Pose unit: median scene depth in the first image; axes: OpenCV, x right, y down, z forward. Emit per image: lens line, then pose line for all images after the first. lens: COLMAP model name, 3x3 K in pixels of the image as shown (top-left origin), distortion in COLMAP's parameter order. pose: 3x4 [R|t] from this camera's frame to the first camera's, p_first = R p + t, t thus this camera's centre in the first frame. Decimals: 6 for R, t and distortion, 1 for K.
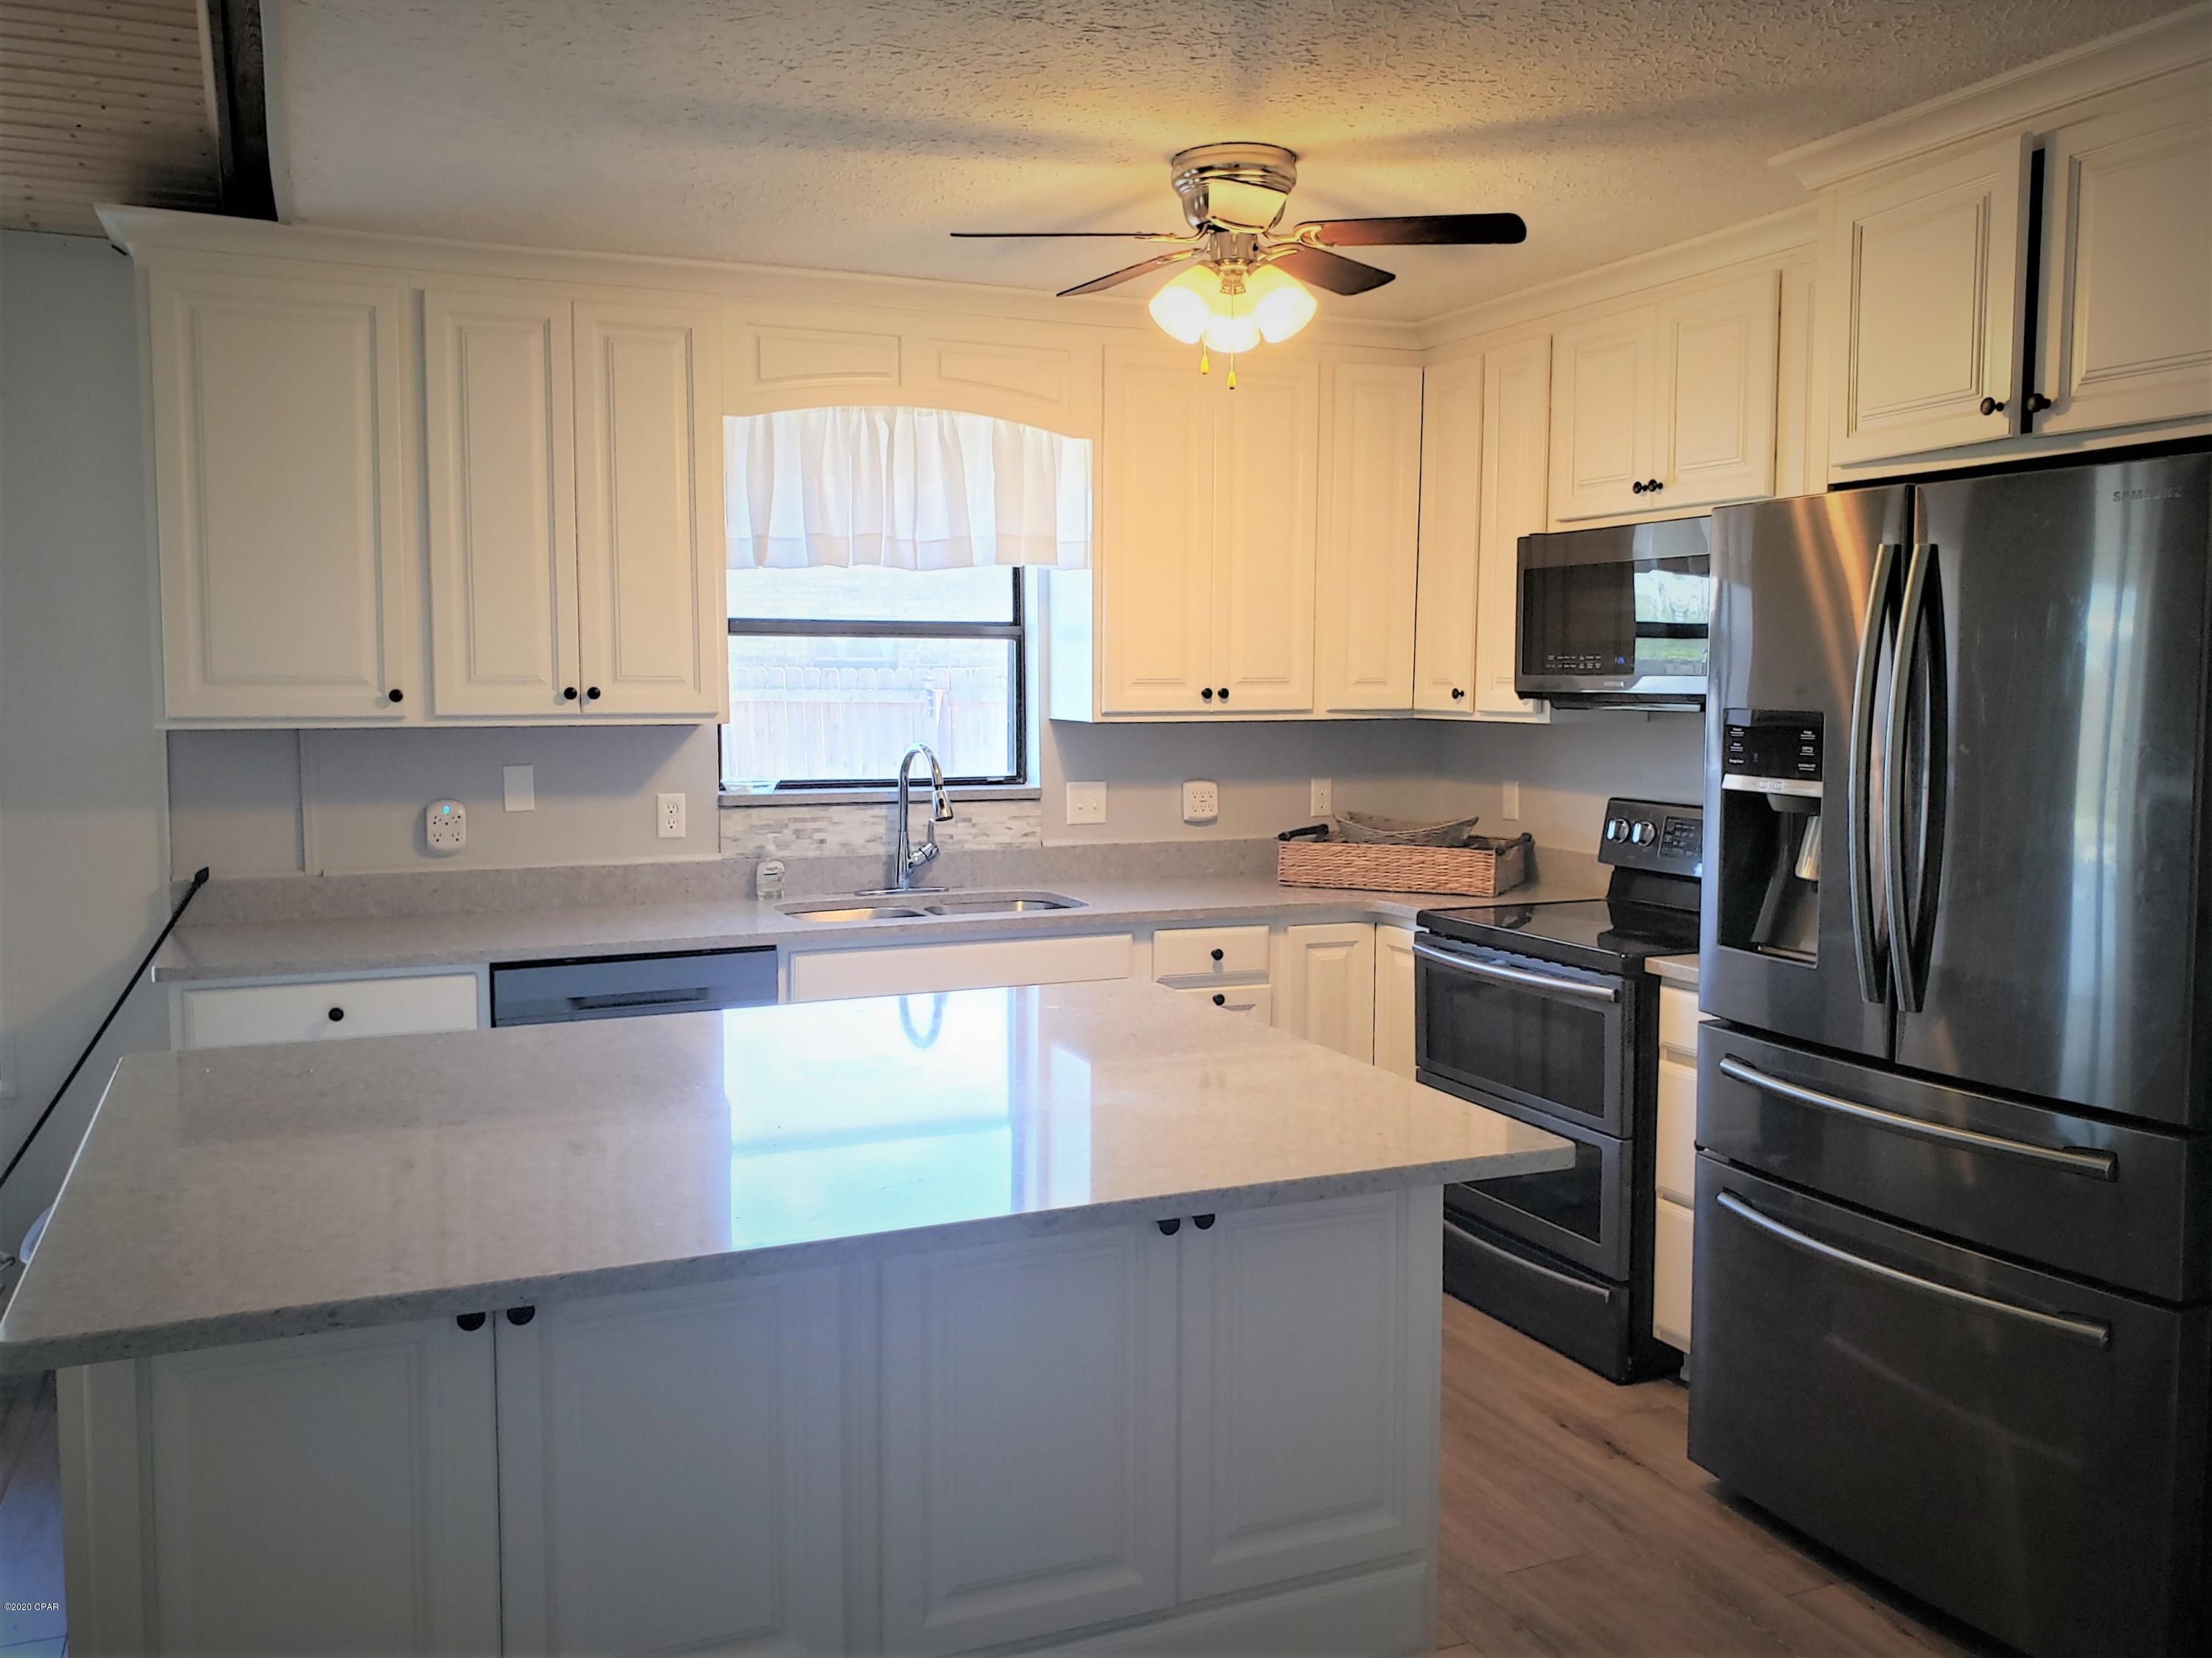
lens RADIAL K [[1814.8, 0, 1068.7], [0, 1814.8, 808.3], [0, 0, 1]] dist [0.035063, -0.006912]
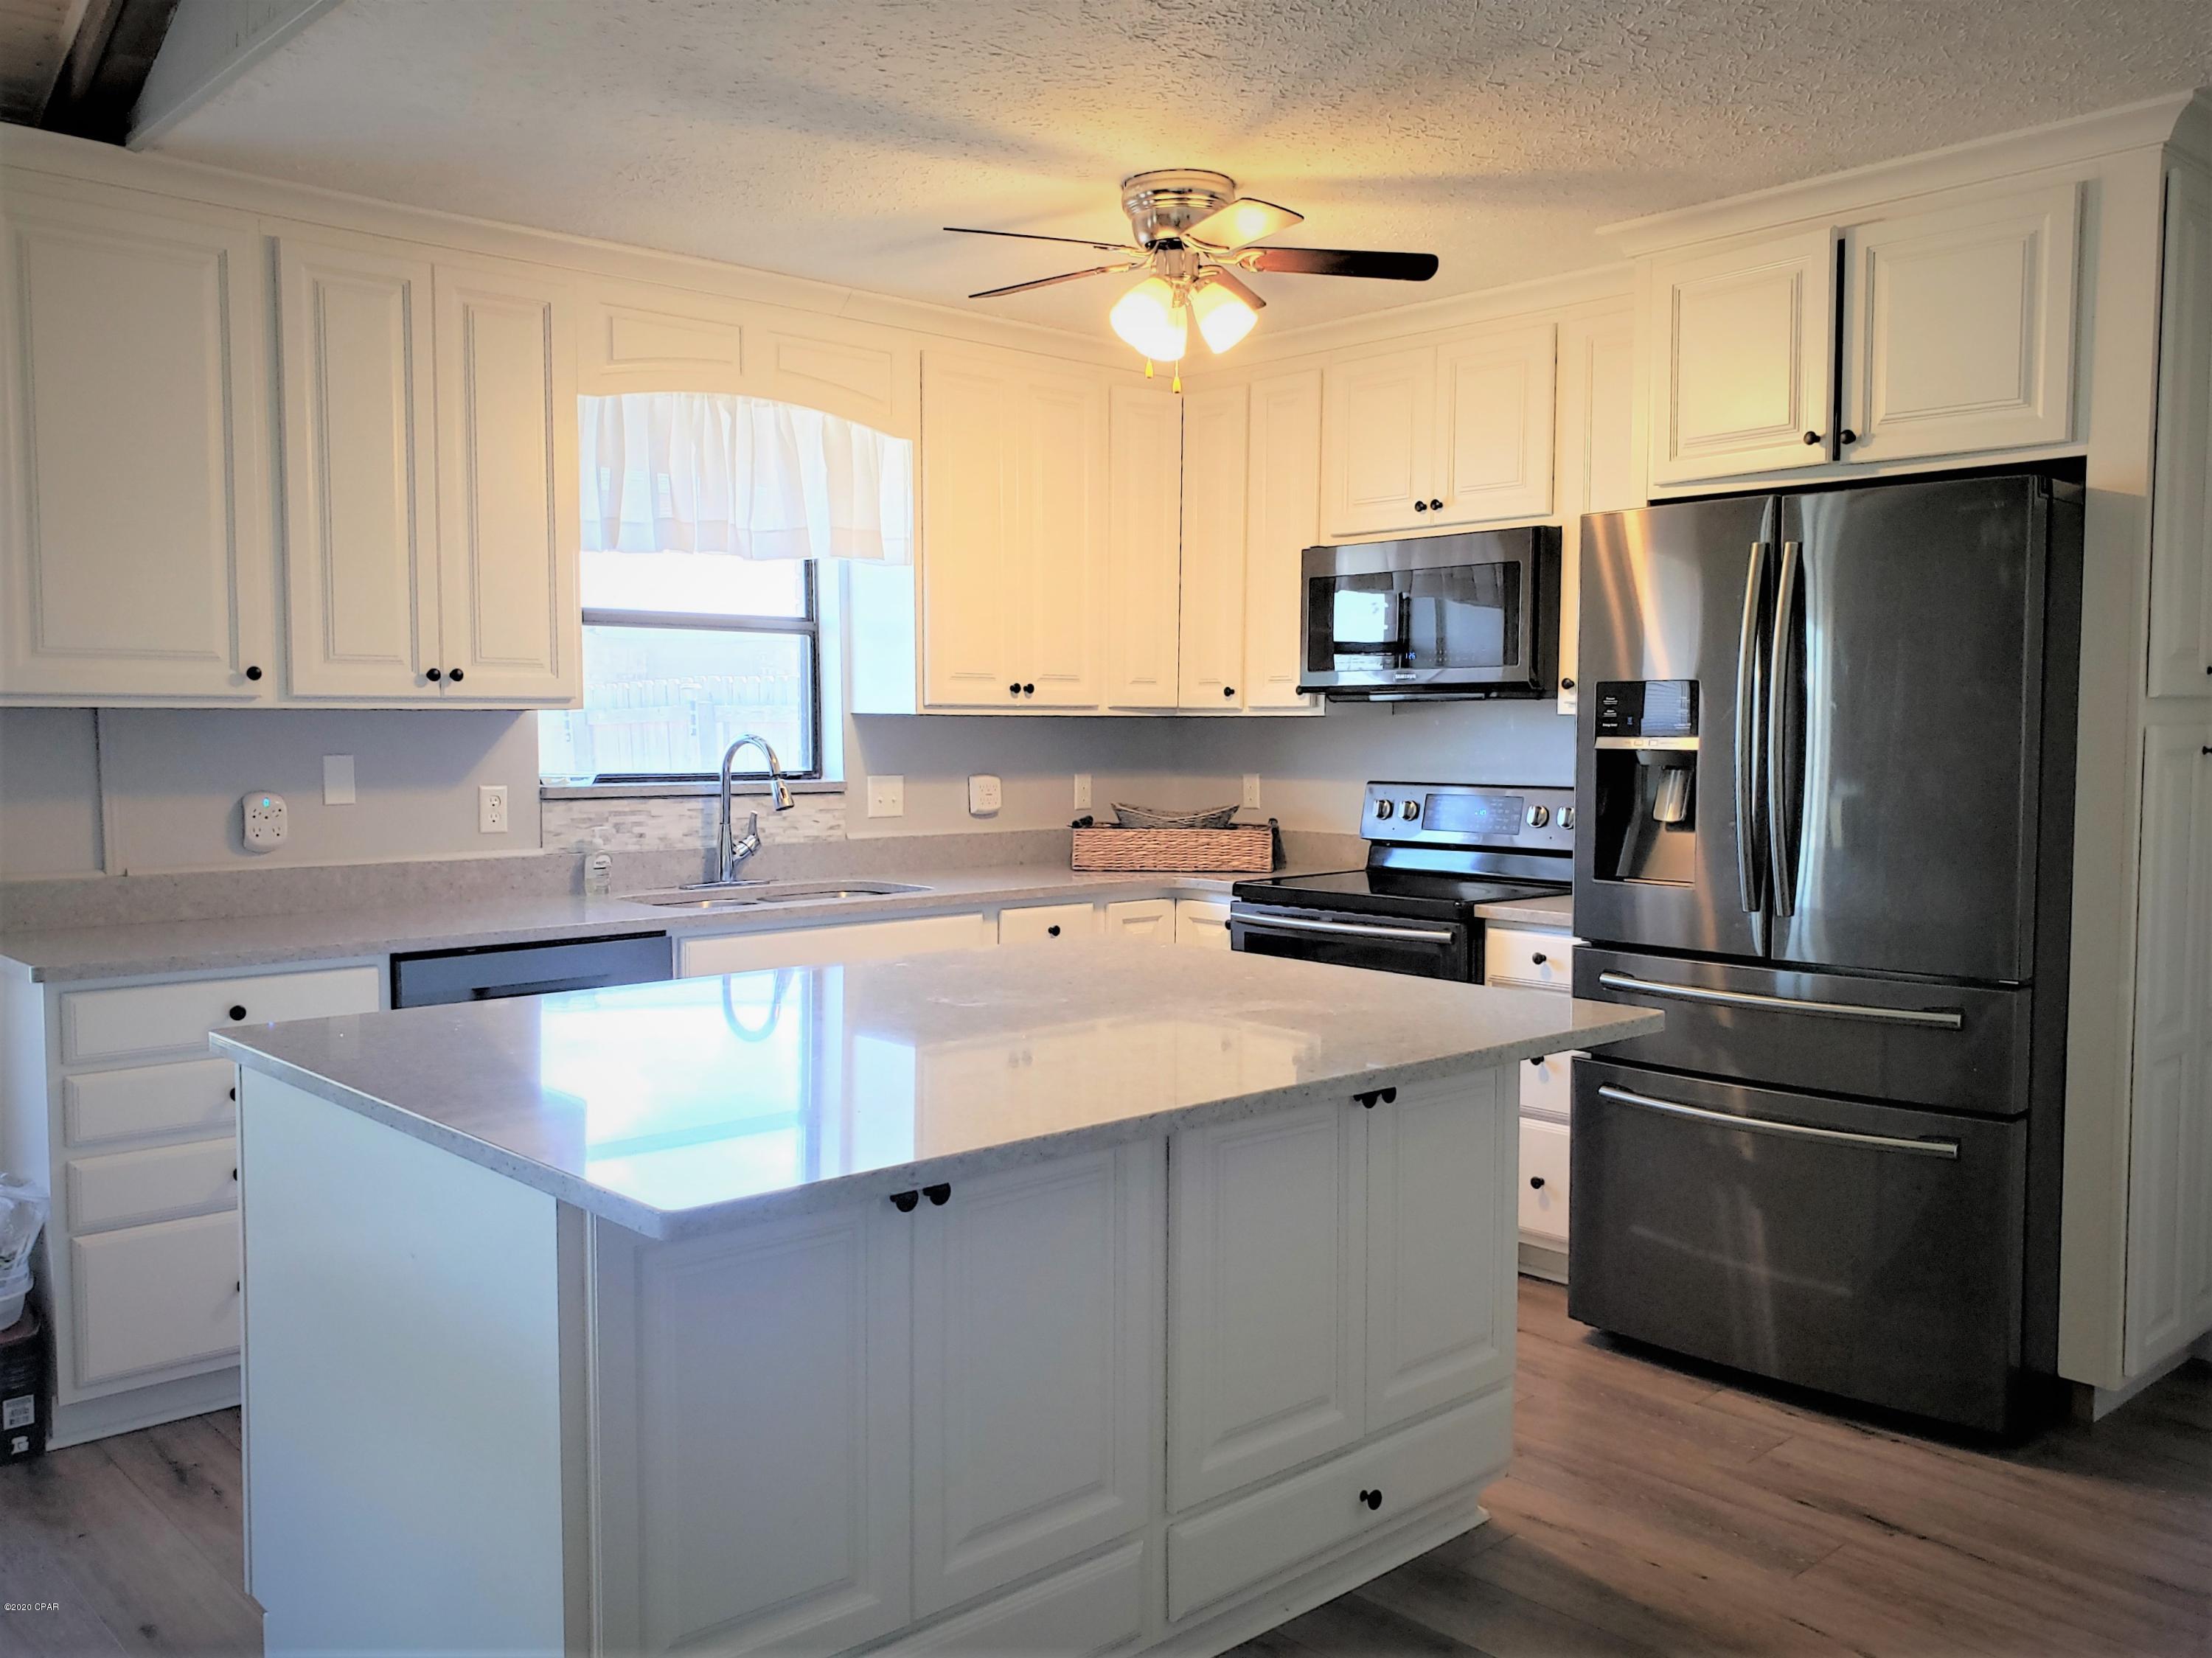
lens RADIAL K [[1841.6, 0, 1106.0], [0, 1841.6, 829.0], [0, 0, 1]] dist [0.036581, -0.005998]
pose [[0.943095, -0.018364, 0.332015, -0.245557], [0.023284, 0.999670, -0.010844, 0.033462], [-0.331707, 0.017958, 0.943212, -0.025135]]
